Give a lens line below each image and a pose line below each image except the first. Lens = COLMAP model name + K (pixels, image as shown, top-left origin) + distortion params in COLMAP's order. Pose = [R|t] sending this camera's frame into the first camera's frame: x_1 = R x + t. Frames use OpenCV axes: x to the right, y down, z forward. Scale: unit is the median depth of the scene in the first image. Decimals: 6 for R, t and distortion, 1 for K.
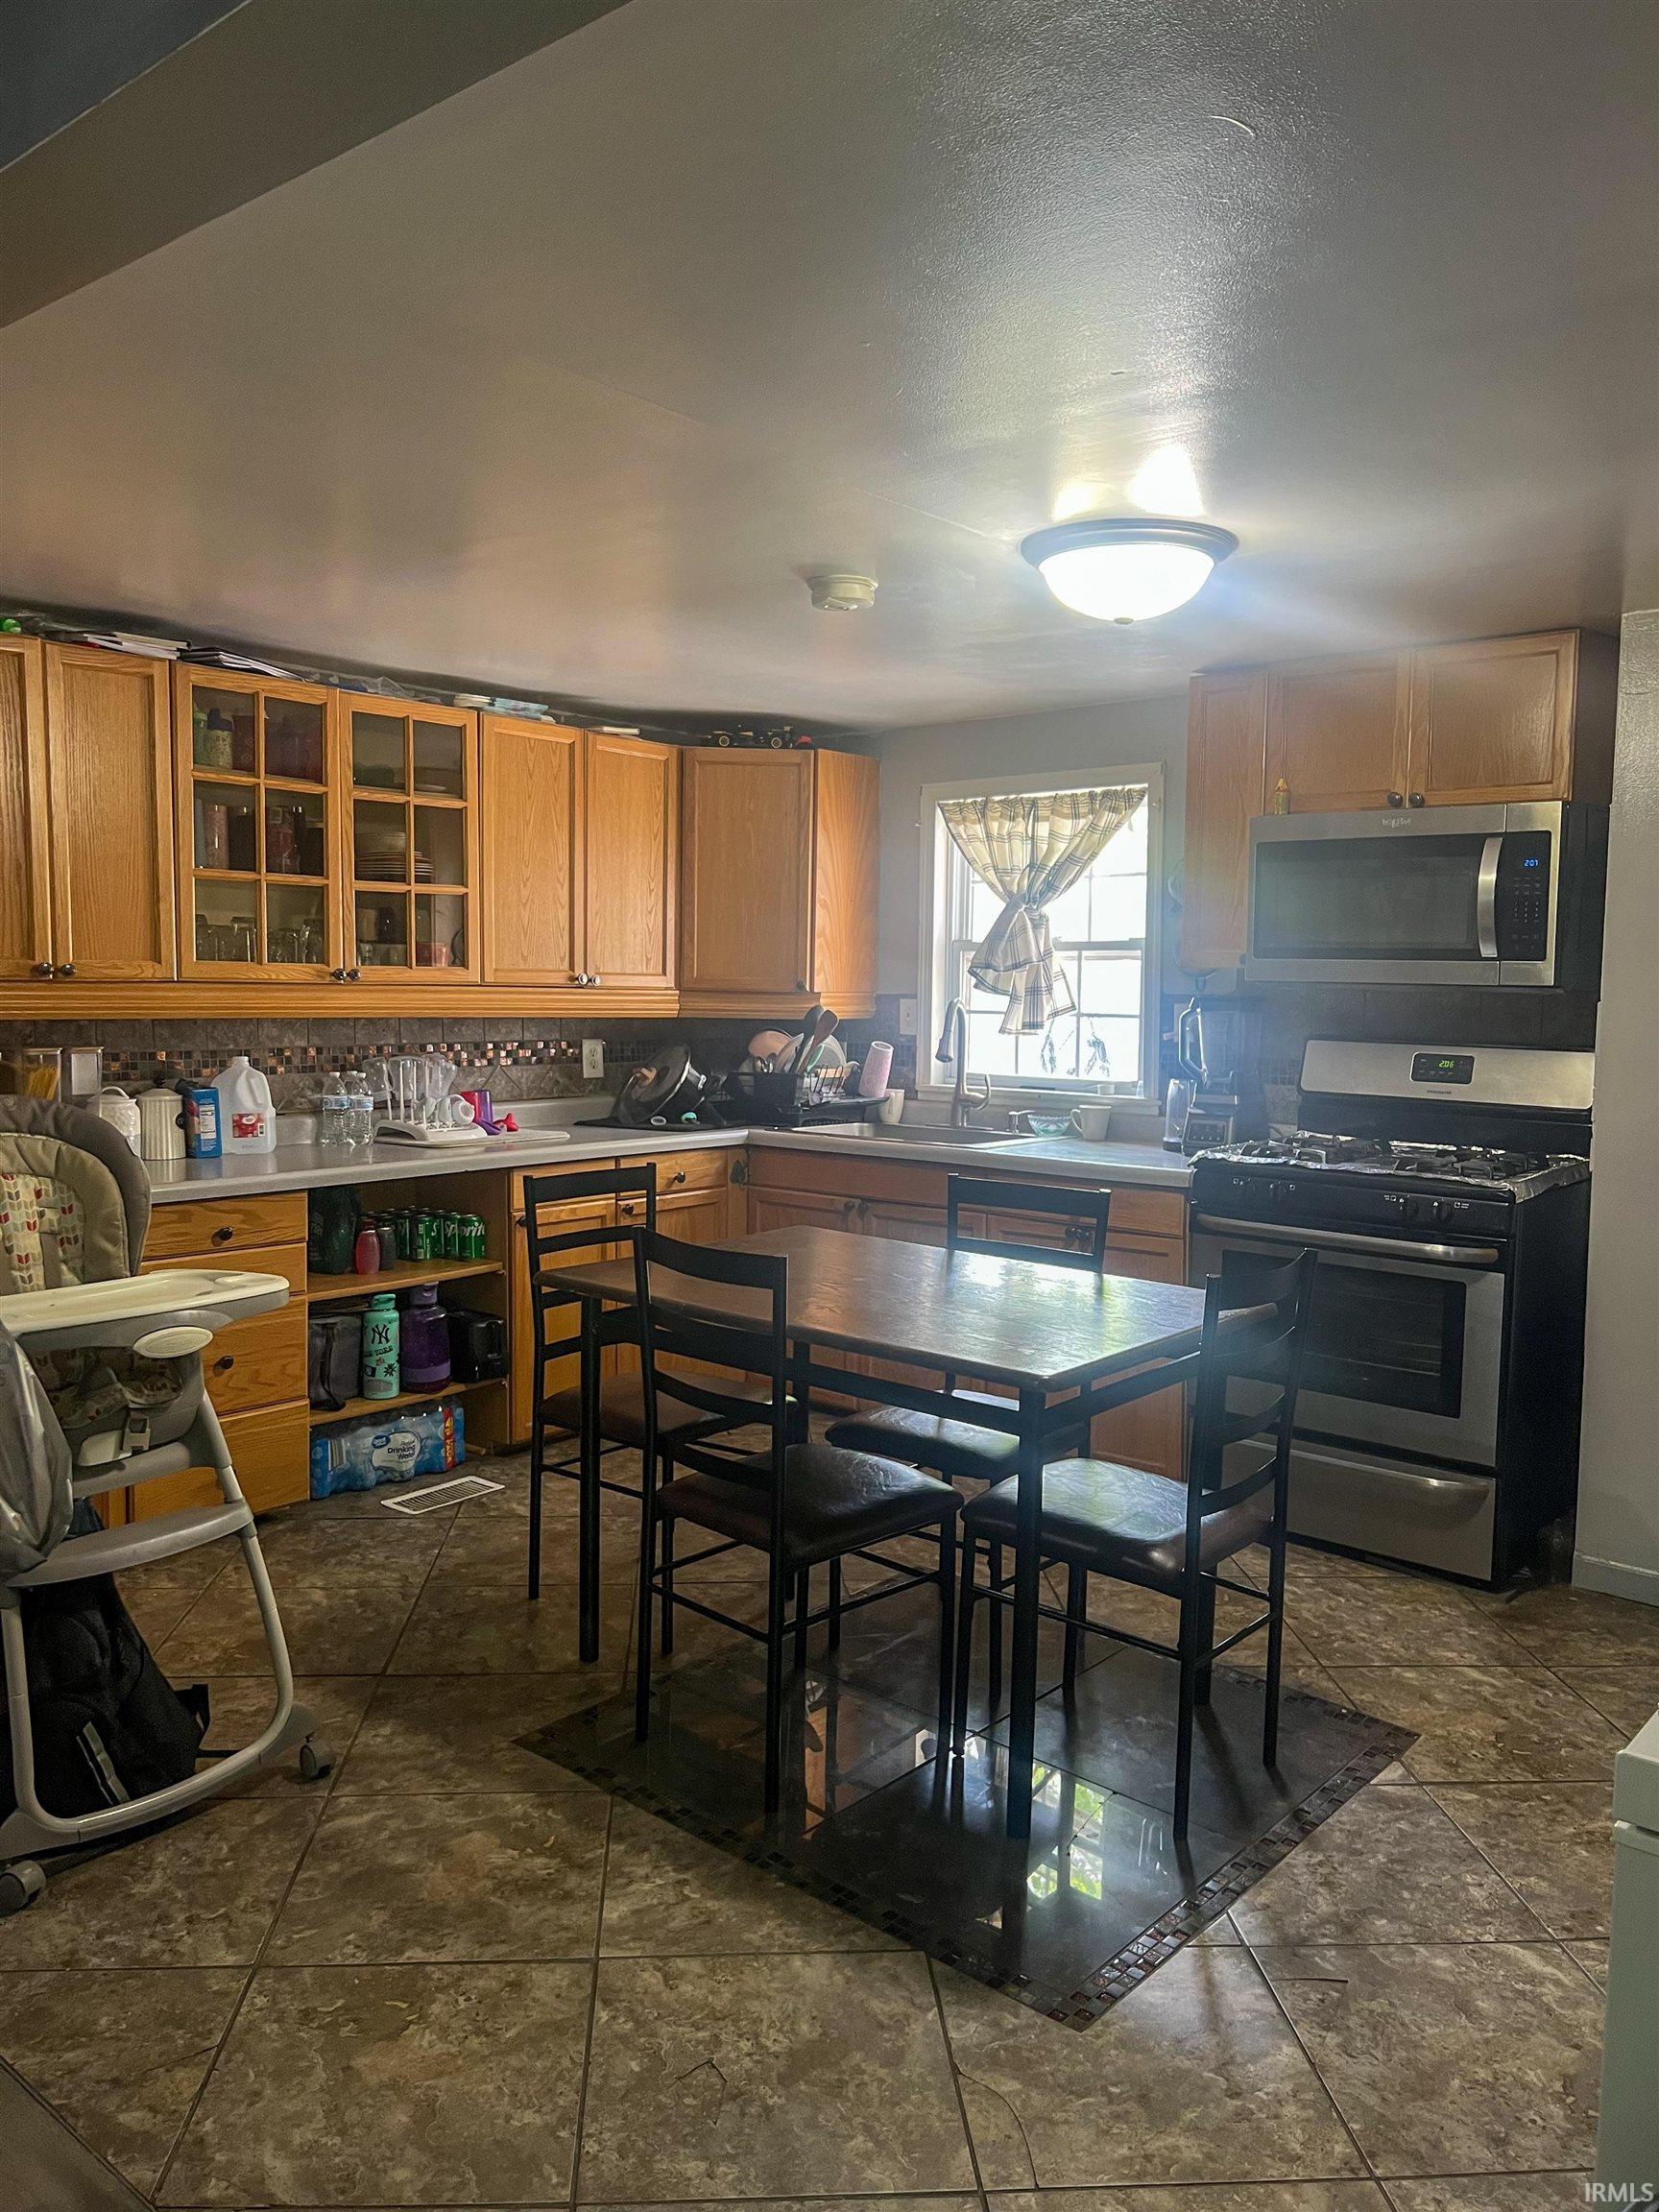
lens RADIAL K [[1666.7, 0, 832.4], [0, 1666.7, 1109.3], [0, 0, 1]] dist [0.035978, -0.035226]
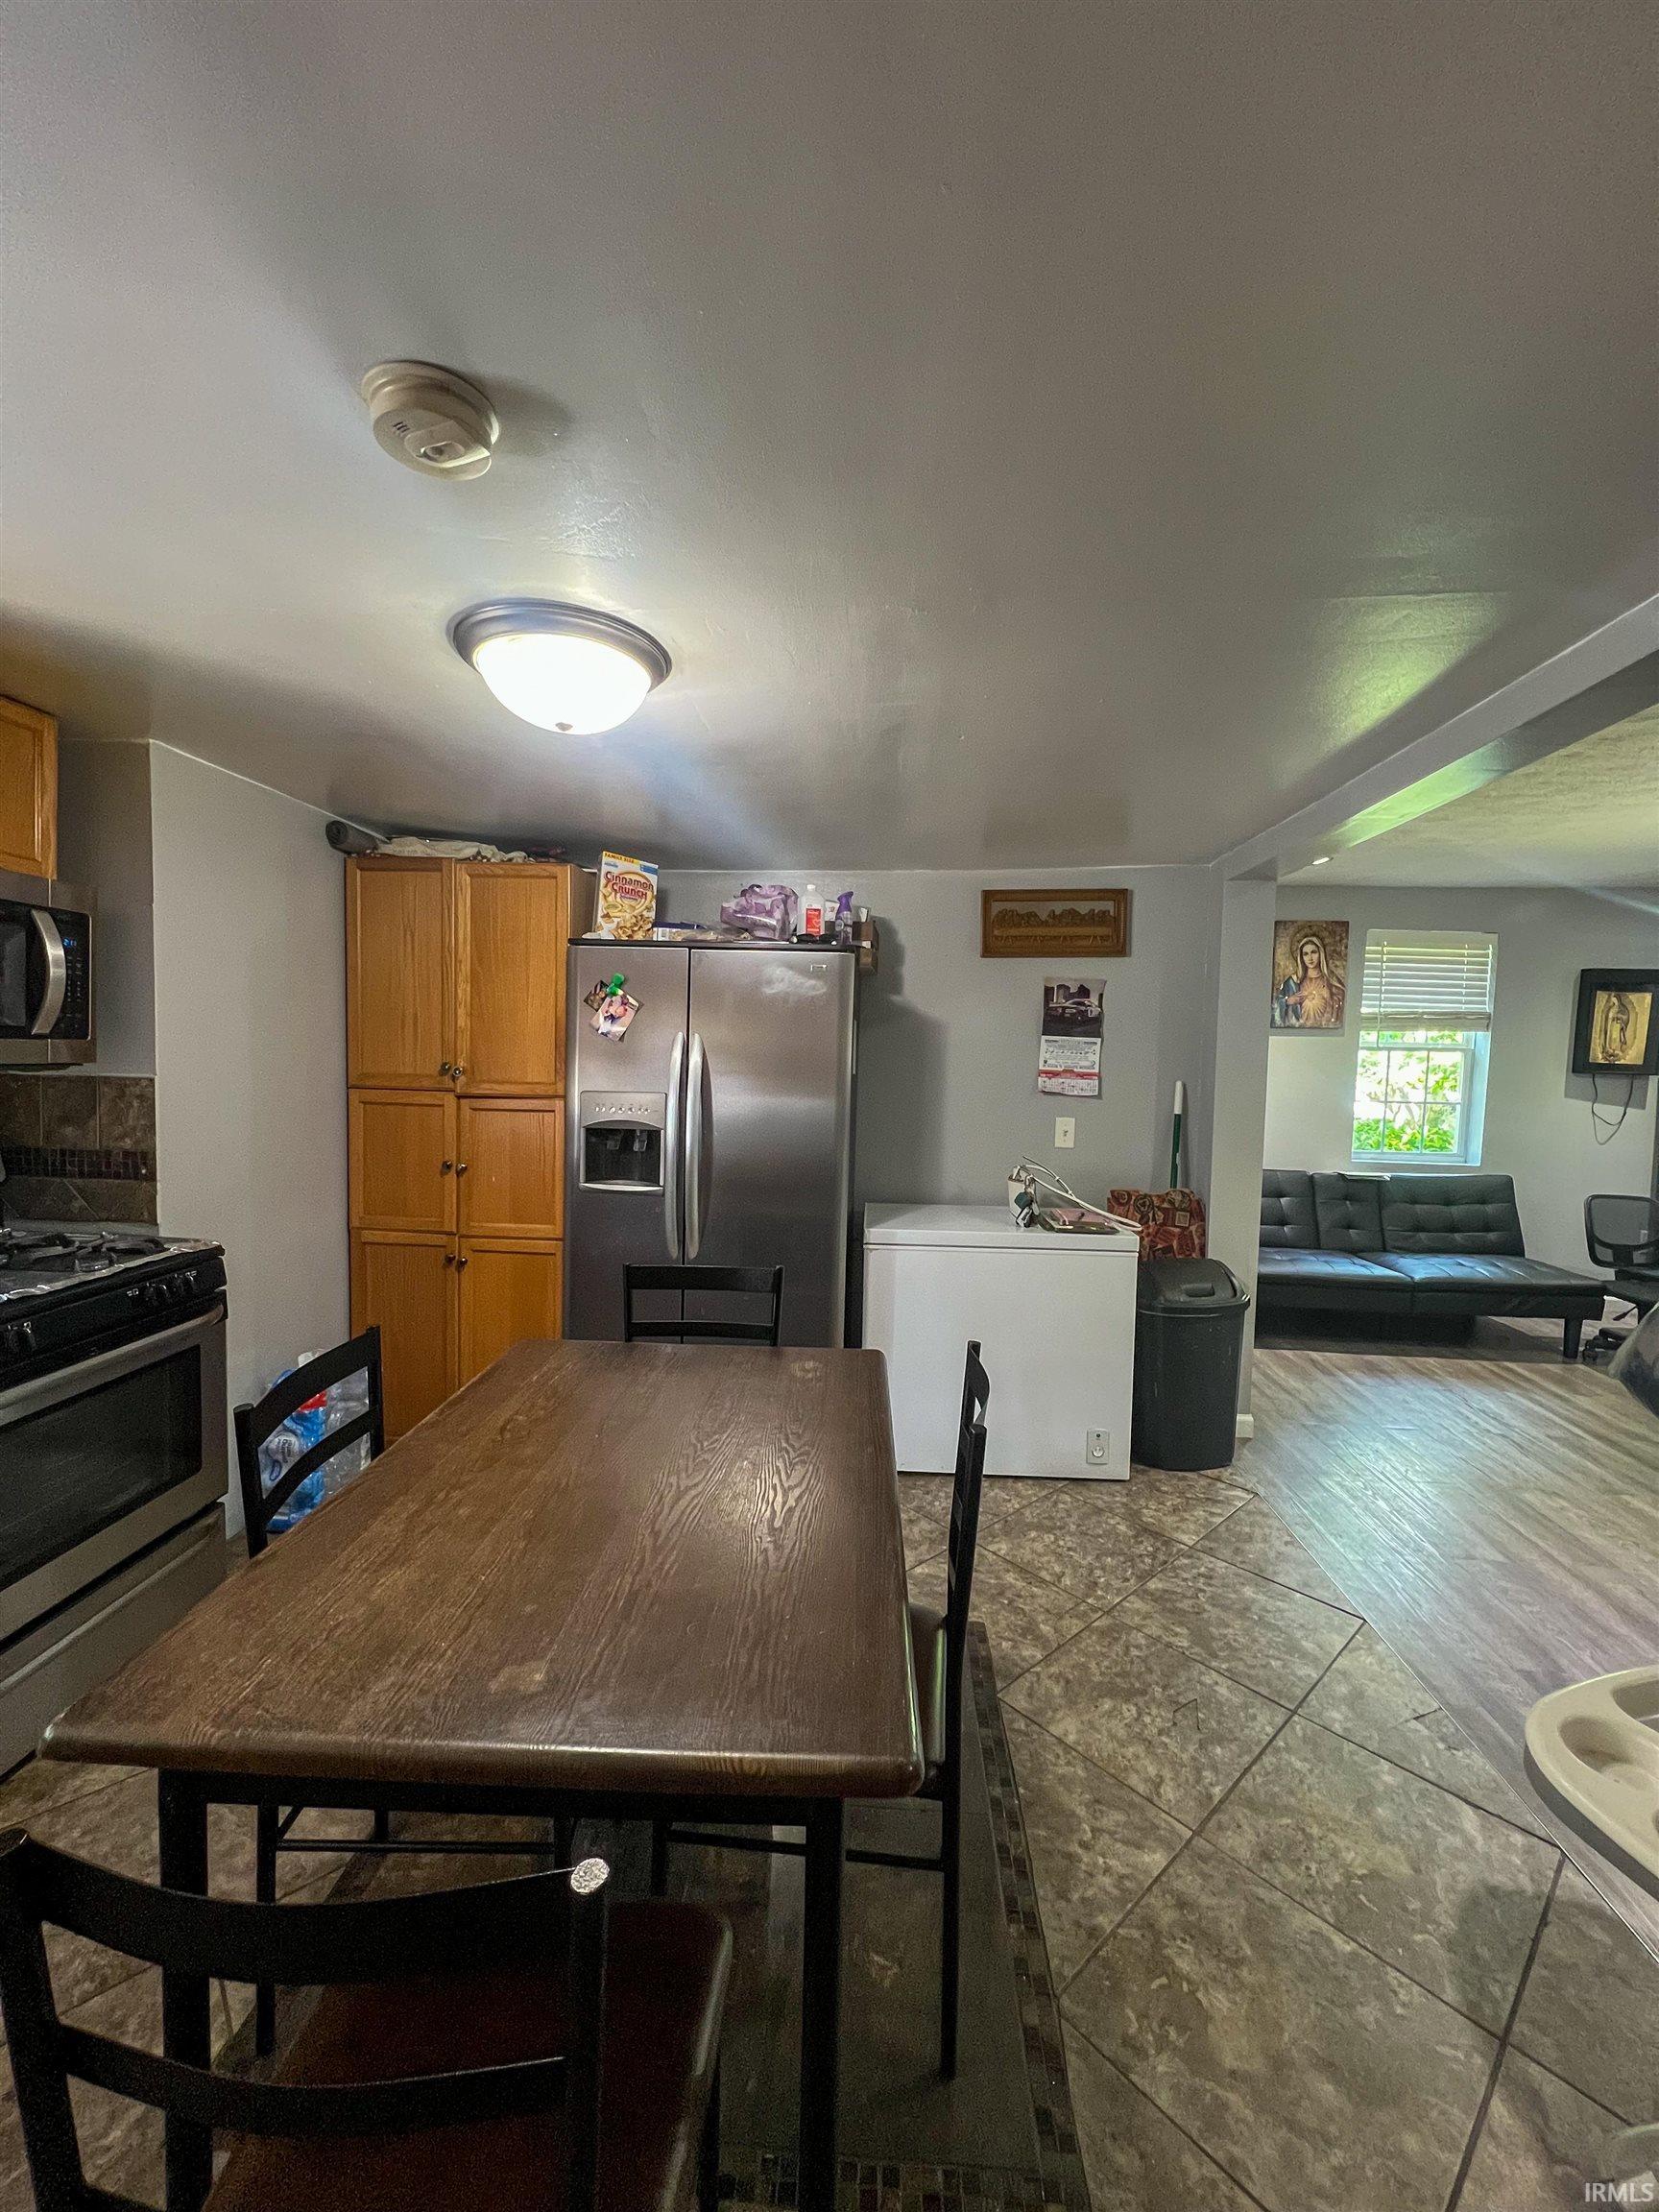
lens RADIAL K [[883.0, 0, 846.8], [0, 883.0, 1109.6], [0, 0, 1]] dist [-0.010438, 0.000423]
pose [[-0.616356, -0.076249, 0.783767, -0.466556], [0.026066, 0.992780, 0.117081, -0.138605], [-0.787036, 0.092594, -0.609919, 1.585496]]
